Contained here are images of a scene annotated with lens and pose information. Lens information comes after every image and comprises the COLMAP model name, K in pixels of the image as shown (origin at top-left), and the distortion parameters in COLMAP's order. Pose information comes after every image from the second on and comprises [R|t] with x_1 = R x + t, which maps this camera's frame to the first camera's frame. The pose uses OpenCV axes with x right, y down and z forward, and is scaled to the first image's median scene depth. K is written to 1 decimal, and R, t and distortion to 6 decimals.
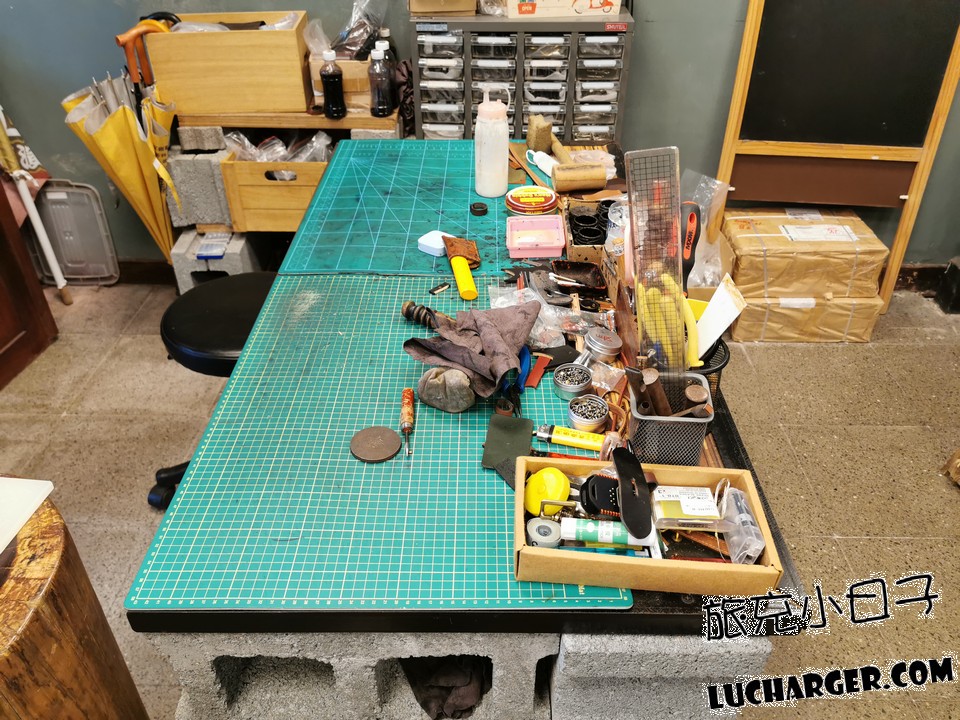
lens RADIAL K [[731.9, 0, 480.0], [0, 731.9, 360.0], [0, 0, 1]] dist [0.037892, -0.003712]
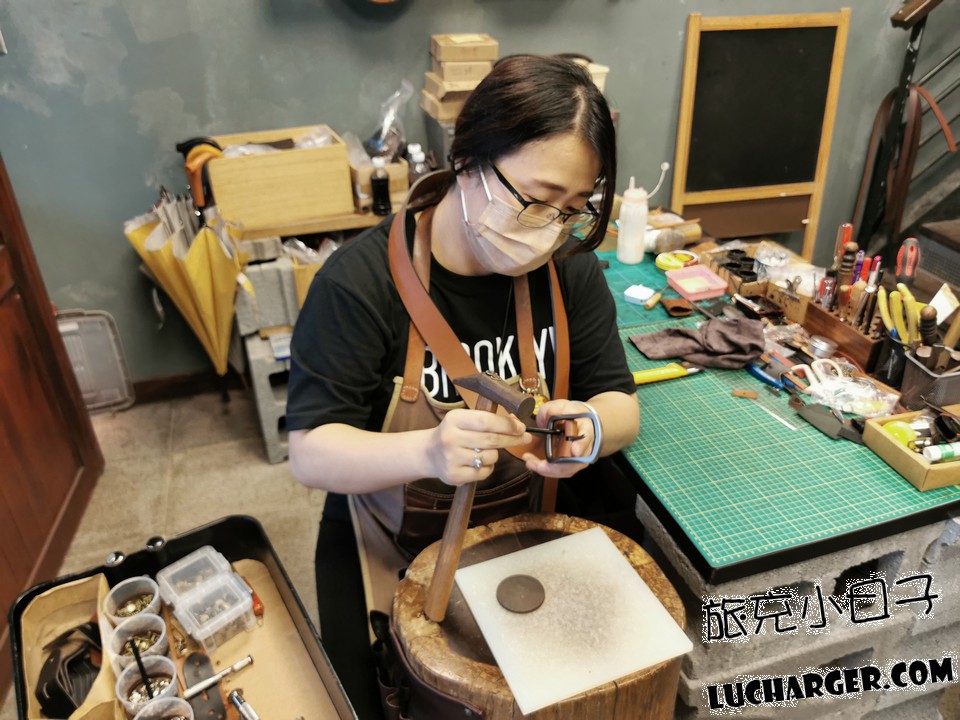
lens RADIAL K [[731.9, 0, 480.0], [0, 731.9, 360.0], [0, 0, 1]] dist [0.037892, -0.003712]
pose [[0.947544, -0.174224, 0.267967, -0.388143], [0.195203, 0.979301, -0.053536, -0.026357], [-0.253093, 0.103036, 0.961940, -0.079929]]
